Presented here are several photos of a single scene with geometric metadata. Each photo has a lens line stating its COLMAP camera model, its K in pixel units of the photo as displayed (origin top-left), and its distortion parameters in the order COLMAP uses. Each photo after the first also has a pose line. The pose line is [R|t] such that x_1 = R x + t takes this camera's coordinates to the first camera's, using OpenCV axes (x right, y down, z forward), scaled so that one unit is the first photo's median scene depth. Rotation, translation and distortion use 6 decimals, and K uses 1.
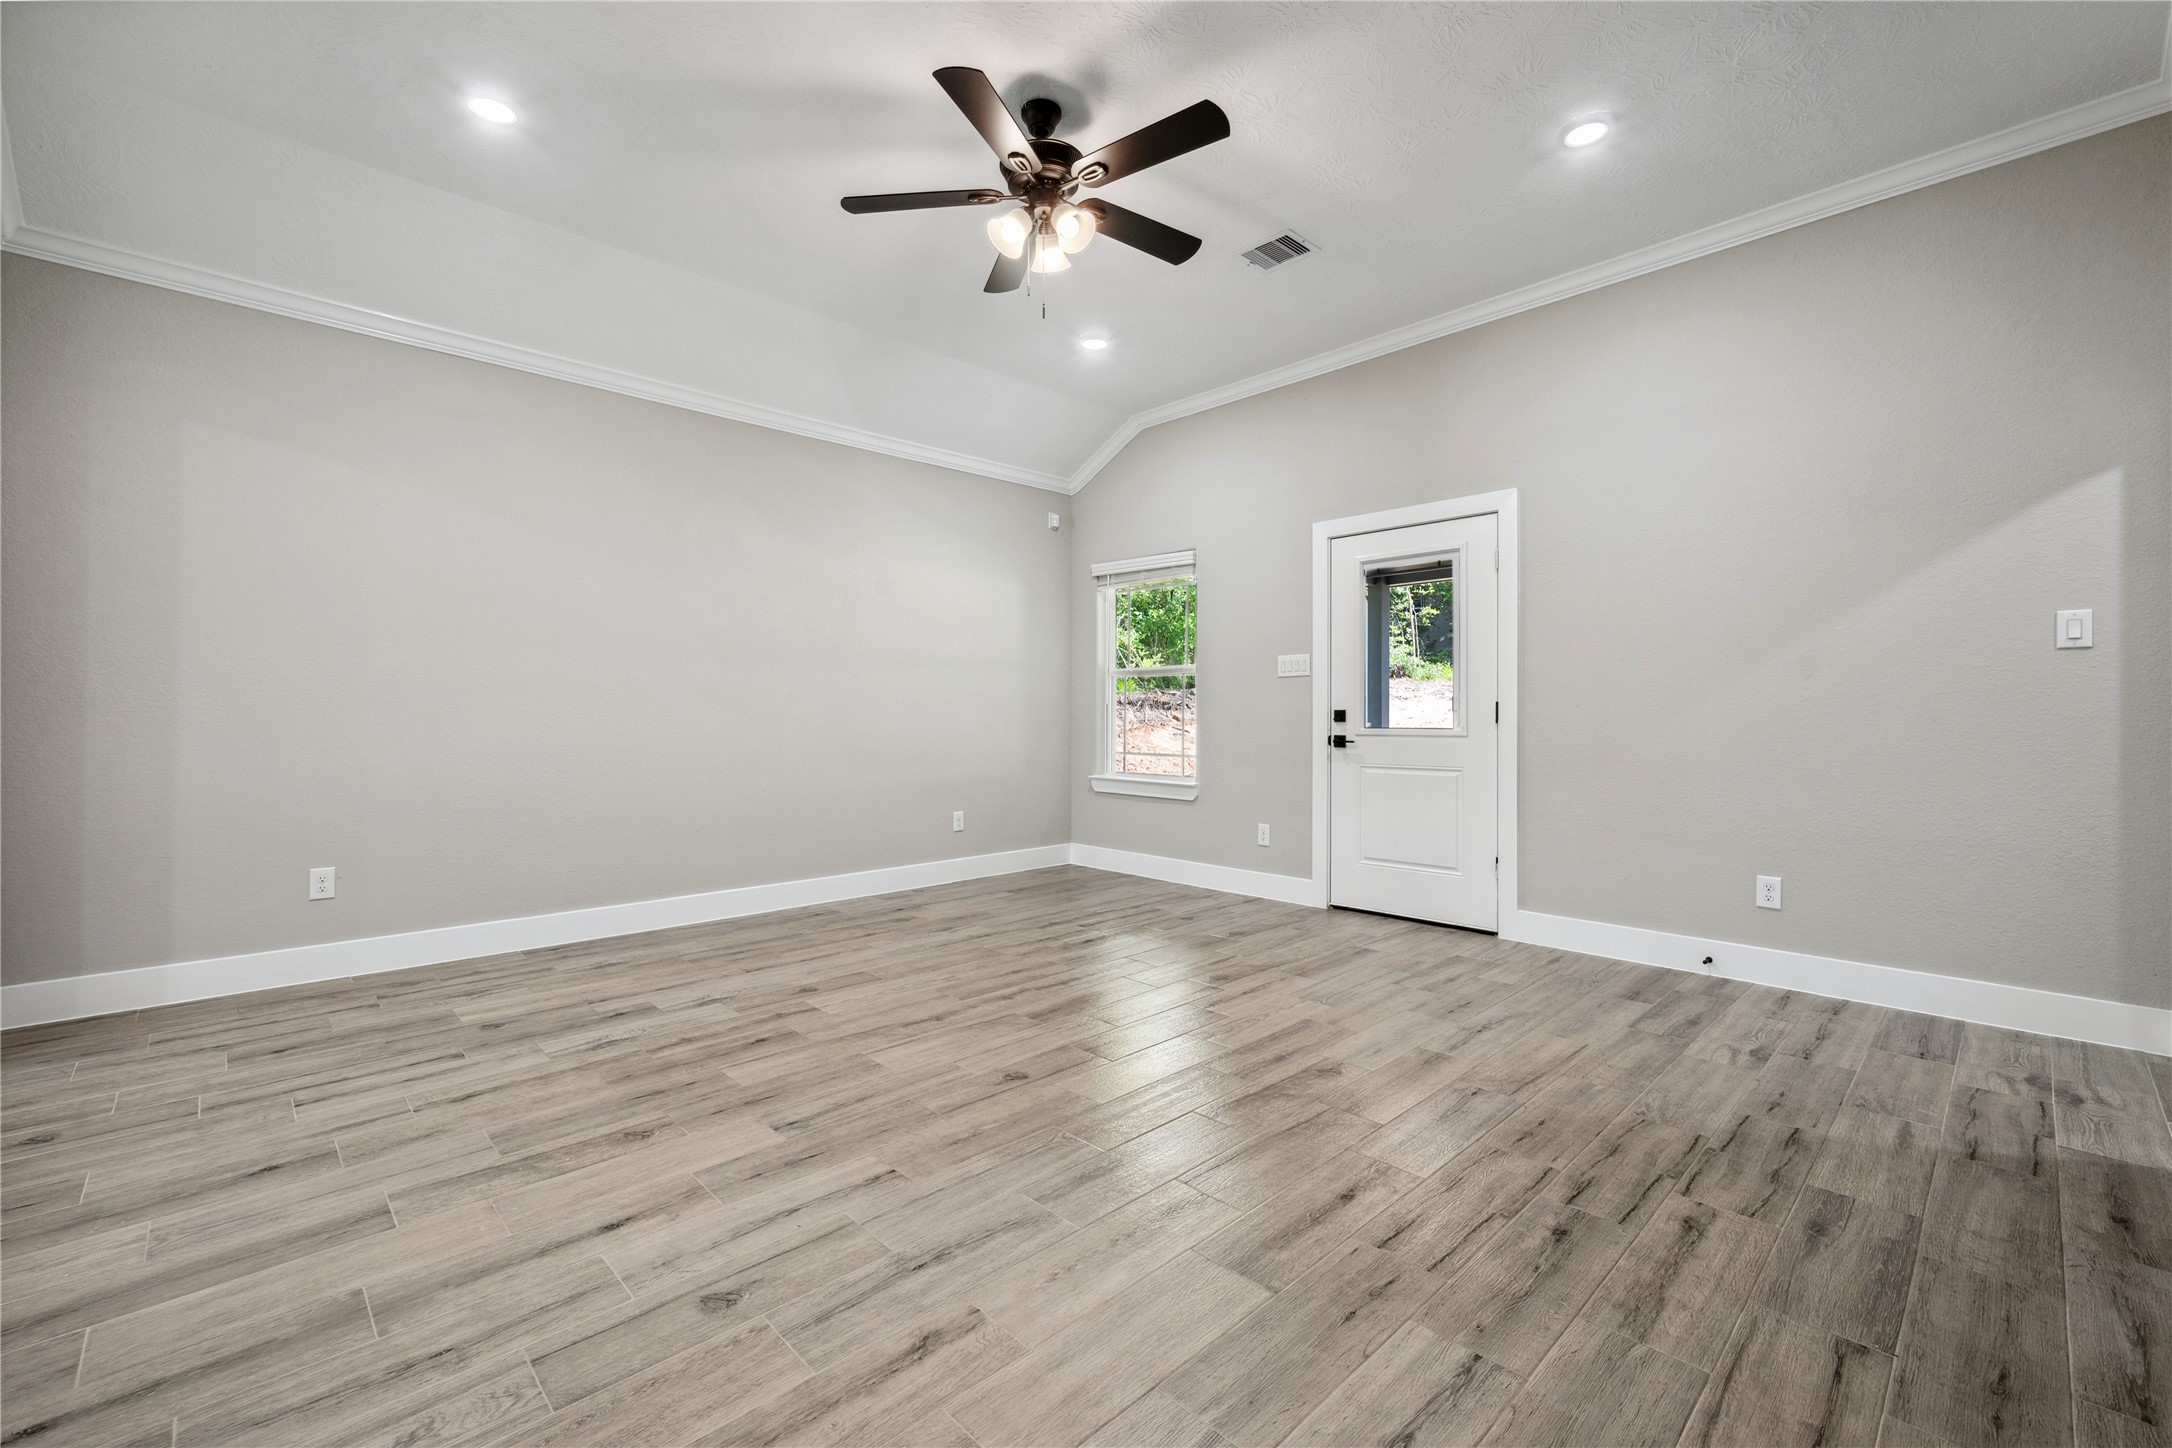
lens RADIAL K [[944.7, 0, 1023.9], [0, 944.7, 704.6], [0, 0, 1]] dist [0.003549, -0.000261]
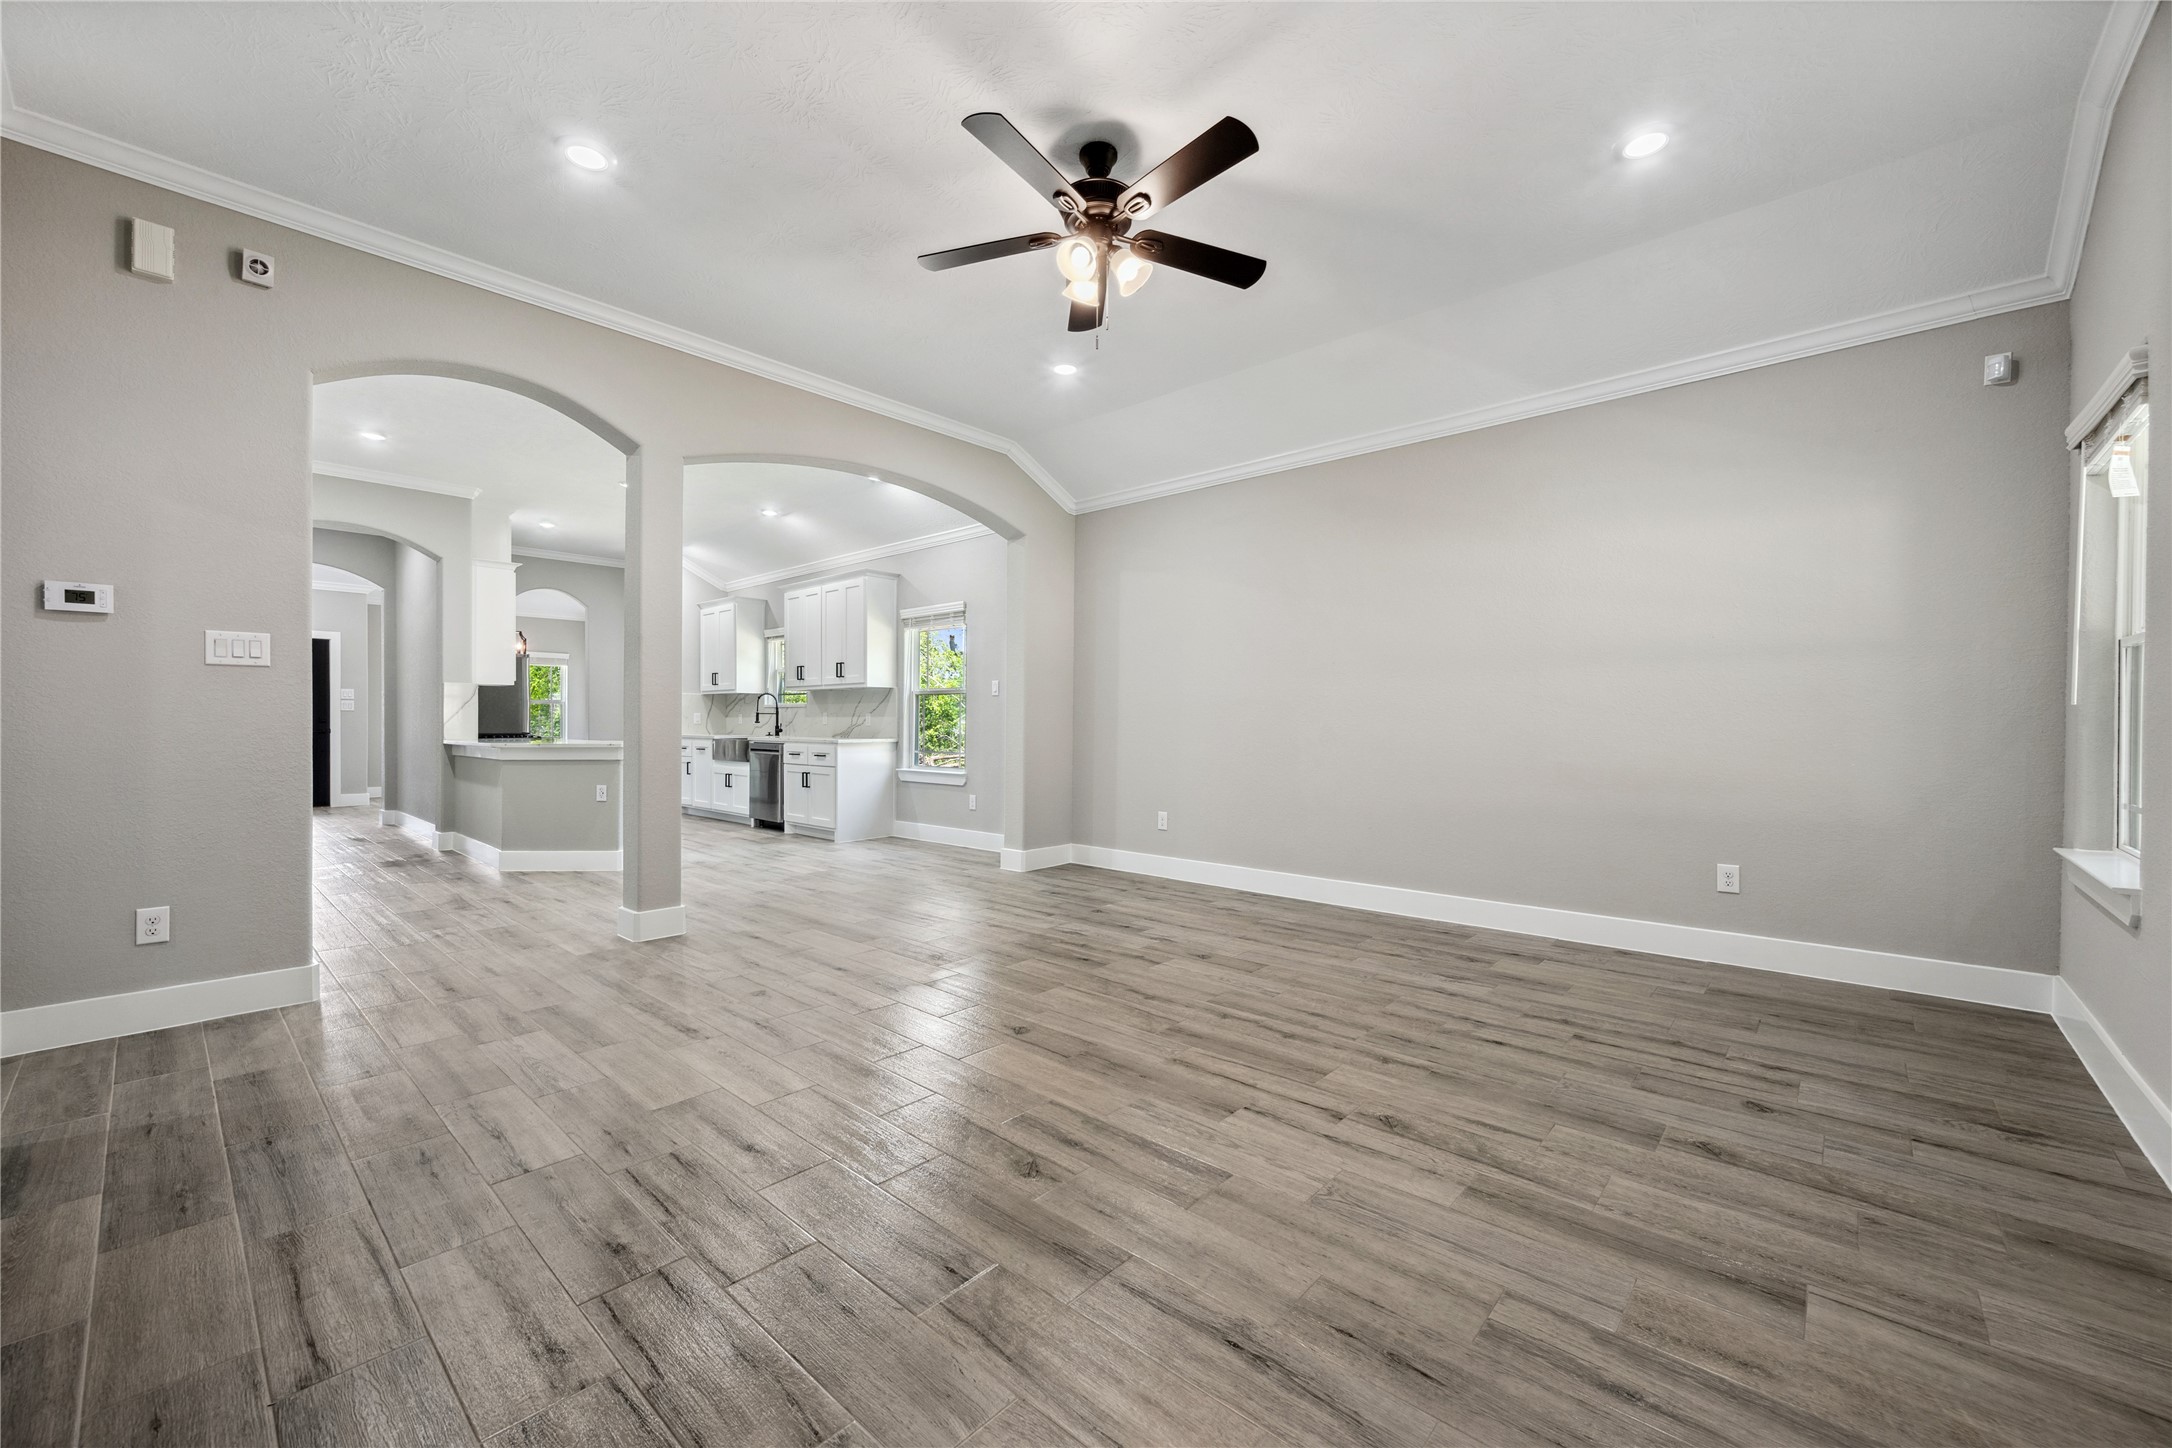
lens RADIAL K [[796.3, 0, 1051.2], [0, 796.3, 719.3], [0, 0, 1]] dist [-0.000045, 0.000248]
pose [[0.096443, -0.003104, -0.995334, 0.858984], [0.009621, 0.999951, -0.002186, 0.004772], [0.995292, -0.009365, 0.096468, 0.819371]]
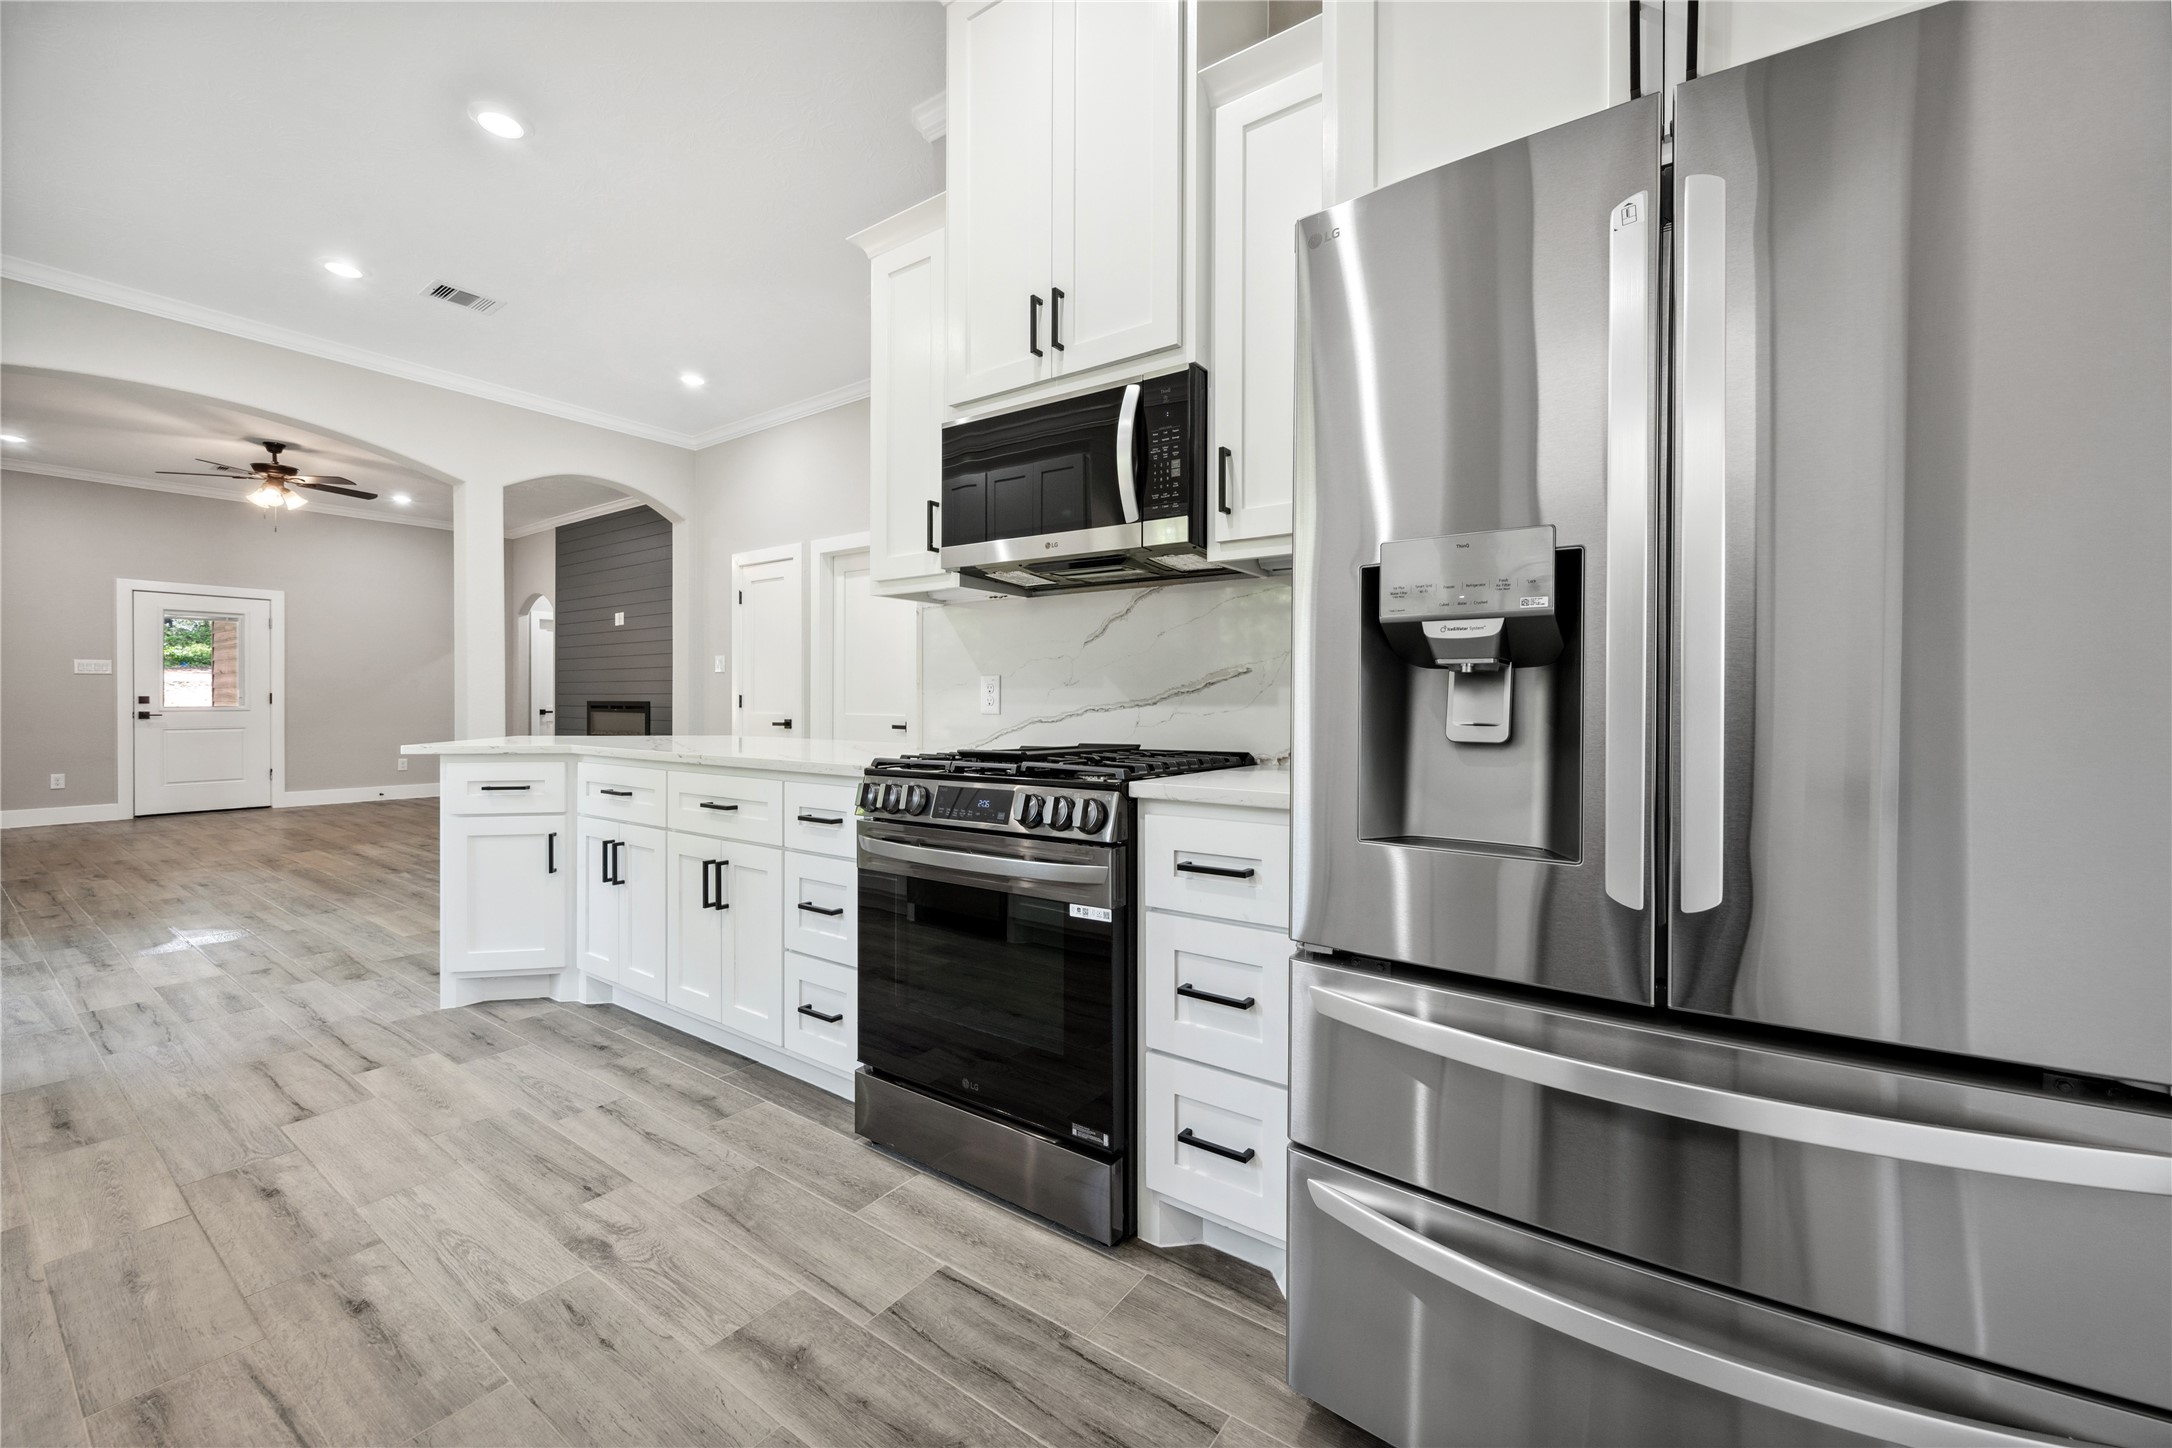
lens RADIAL K [[857.3, 0, 1080.7], [0, 857.3, 704.8], [0, 0, 1]] dist [-0.001528, -0.000147]
pose [[-0.201831, -0.004419, 0.979410, -2.187819], [-0.014881, 0.999888, 0.001445, -0.009340], [-0.979307, -0.014283, -0.201874, -0.446735]]
